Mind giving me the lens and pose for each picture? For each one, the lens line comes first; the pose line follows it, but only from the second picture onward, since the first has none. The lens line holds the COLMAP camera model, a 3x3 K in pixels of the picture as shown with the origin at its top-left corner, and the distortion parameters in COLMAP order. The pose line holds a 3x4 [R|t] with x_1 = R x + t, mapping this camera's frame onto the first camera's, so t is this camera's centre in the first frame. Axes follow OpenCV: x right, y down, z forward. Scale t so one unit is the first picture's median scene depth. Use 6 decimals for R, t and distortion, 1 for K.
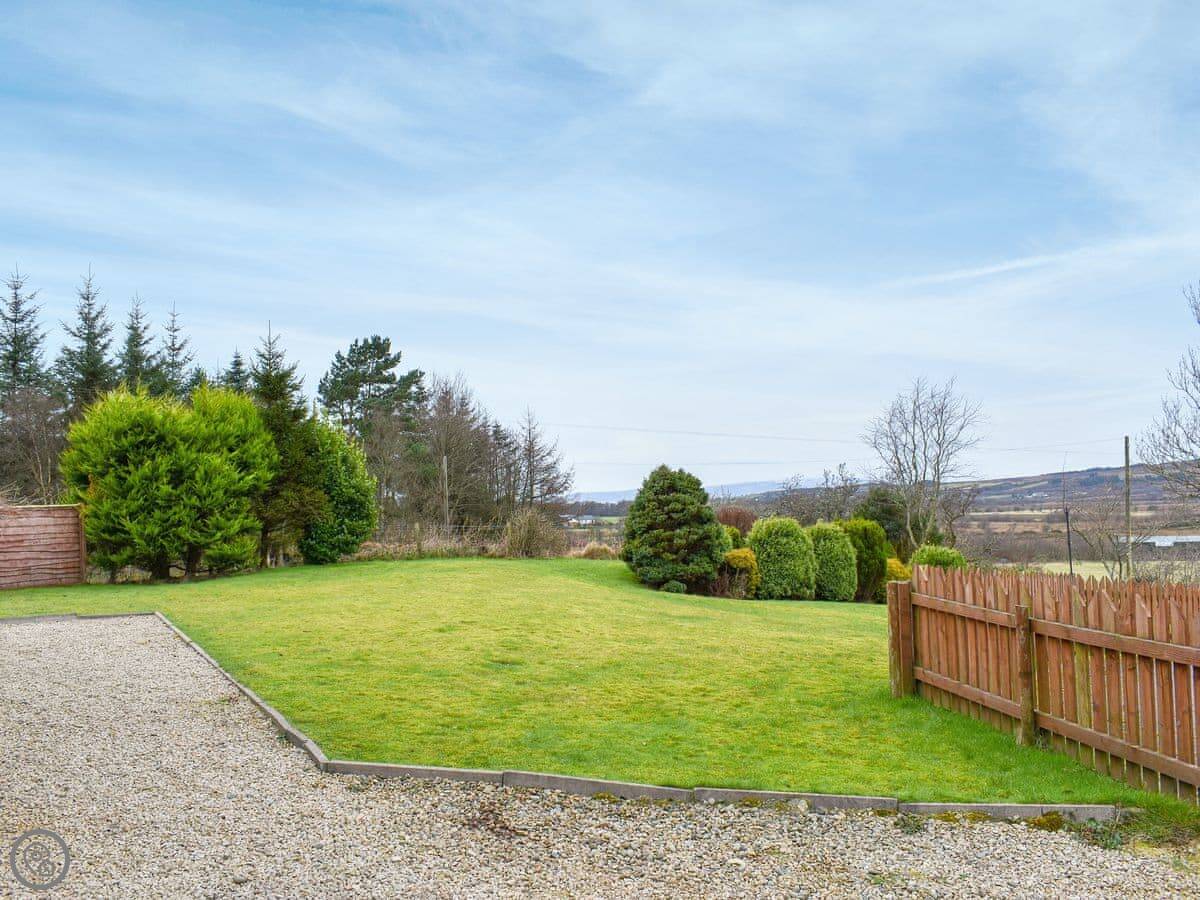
lens RADIAL K [[1123.1, 0, 600.3], [0, 1123.1, 448.7], [0, 0, 1]] dist [-0.085784, 0.000000]
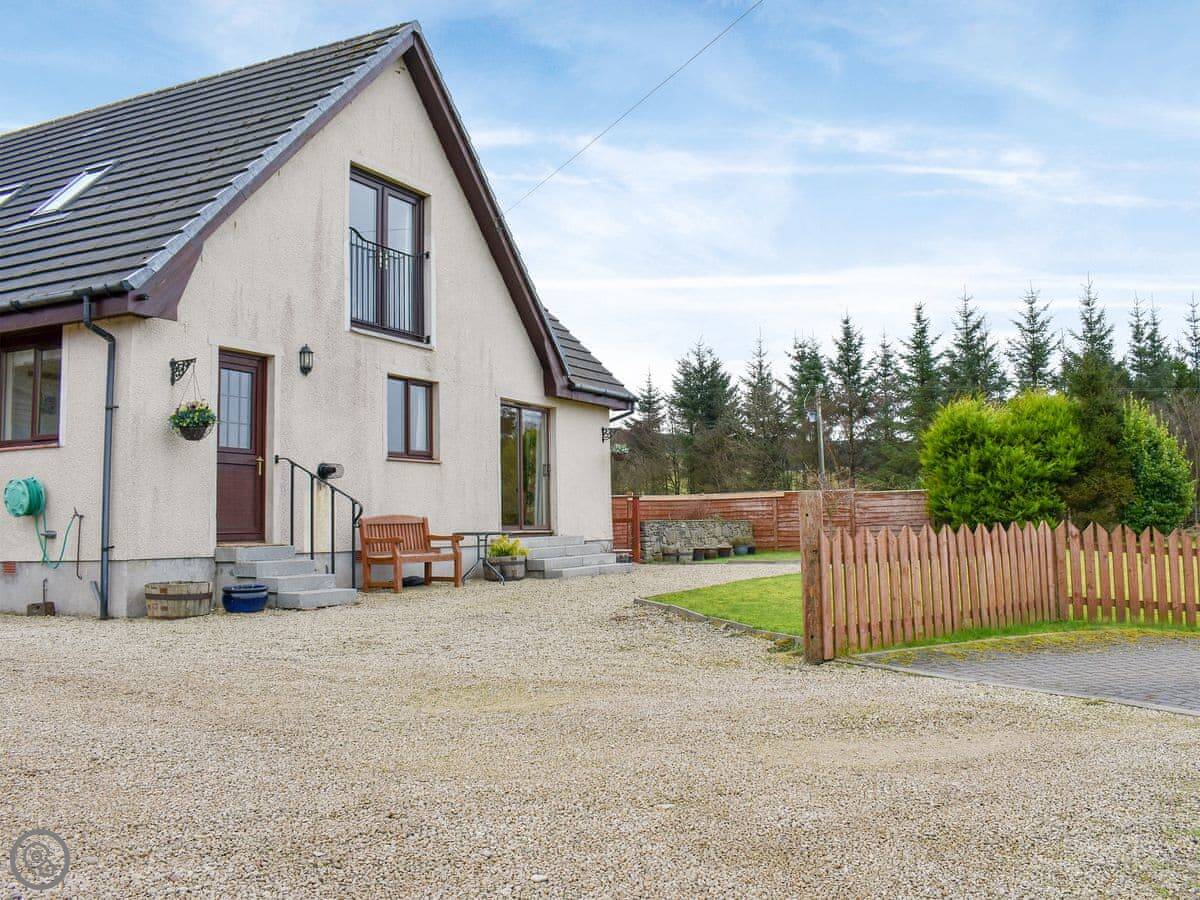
lens RADIAL K [[1123.1, 0, 598.7], [0, 1123.1, 449.7], [0, 0, 1]] dist [-0.085784, 0.000000]
pose [[0.568534, -0.034161, -0.821950, 0.388630], [0.041244, 0.999065, -0.012994, 0.004805], [0.821625, -0.026513, 0.569412, -0.067056]]
